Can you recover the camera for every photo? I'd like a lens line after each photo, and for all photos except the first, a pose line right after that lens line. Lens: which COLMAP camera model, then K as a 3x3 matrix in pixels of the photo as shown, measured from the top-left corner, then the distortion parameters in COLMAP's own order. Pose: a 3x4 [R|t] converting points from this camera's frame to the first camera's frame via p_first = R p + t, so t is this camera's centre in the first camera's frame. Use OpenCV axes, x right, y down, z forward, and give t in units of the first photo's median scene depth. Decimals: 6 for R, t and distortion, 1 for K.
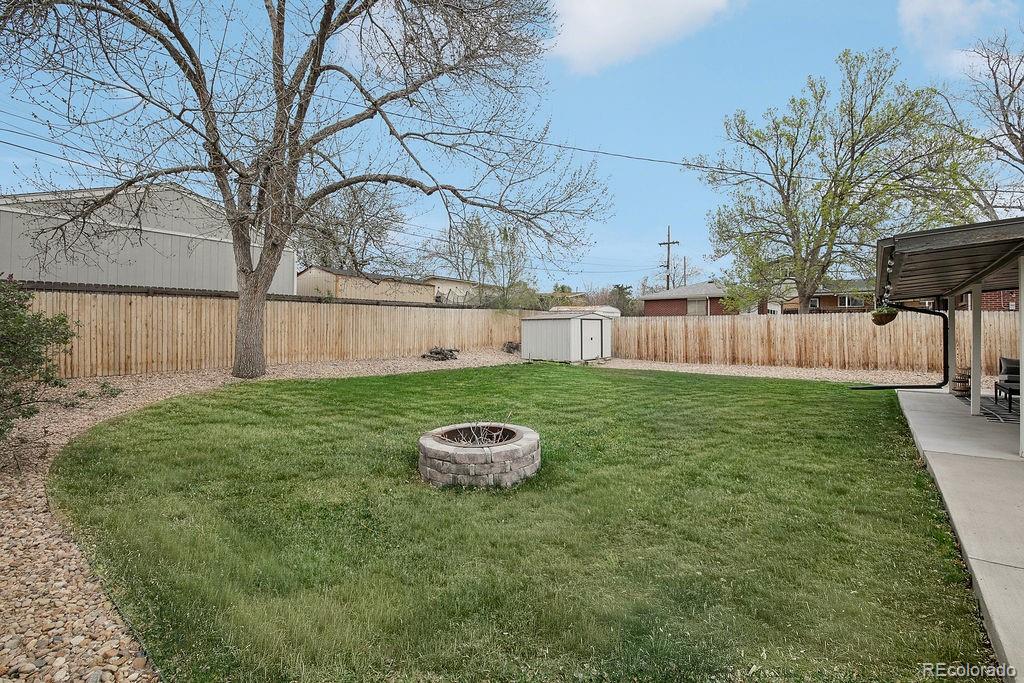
lens RADIAL K [[444.3, 0, 511.4], [0, 444.3, 333.3], [0, 0, 1]] dist [-0.003658, -0.000326]
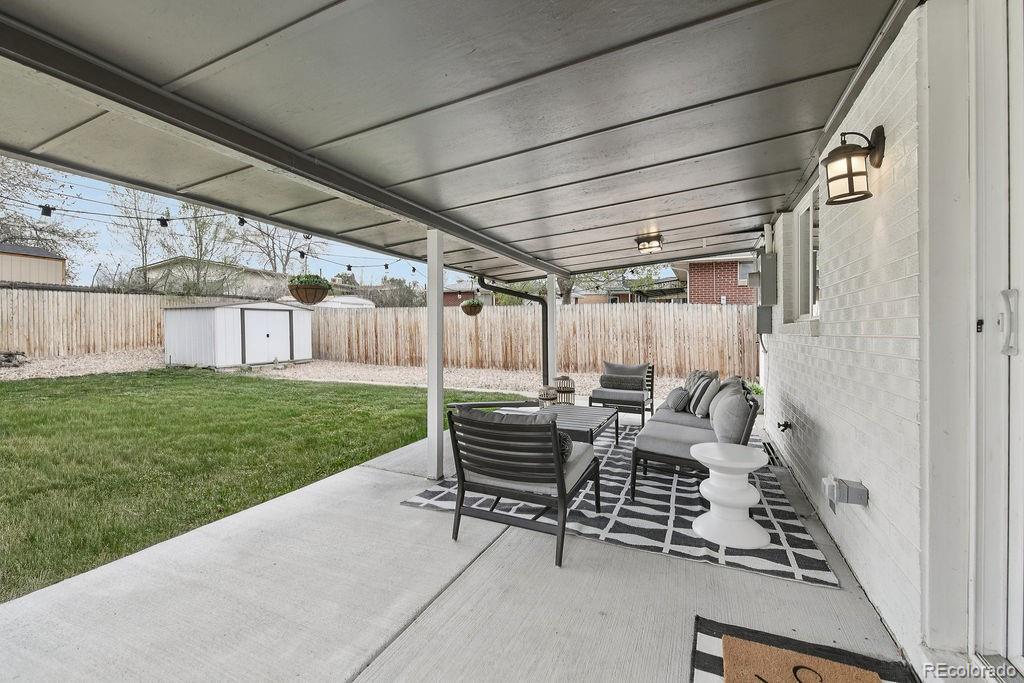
lens RADIAL K [[443.1, 0, 510.1], [0, 443.1, 335.2], [0, 0, 1]] dist [-0.000362, -0.000050]
pose [[0.968347, 0.002147, 0.249598, 0.415680], [-0.004303, 0.999958, 0.008092, 0.004177], [-0.249570, -0.008910, 0.968316, 0.177754]]
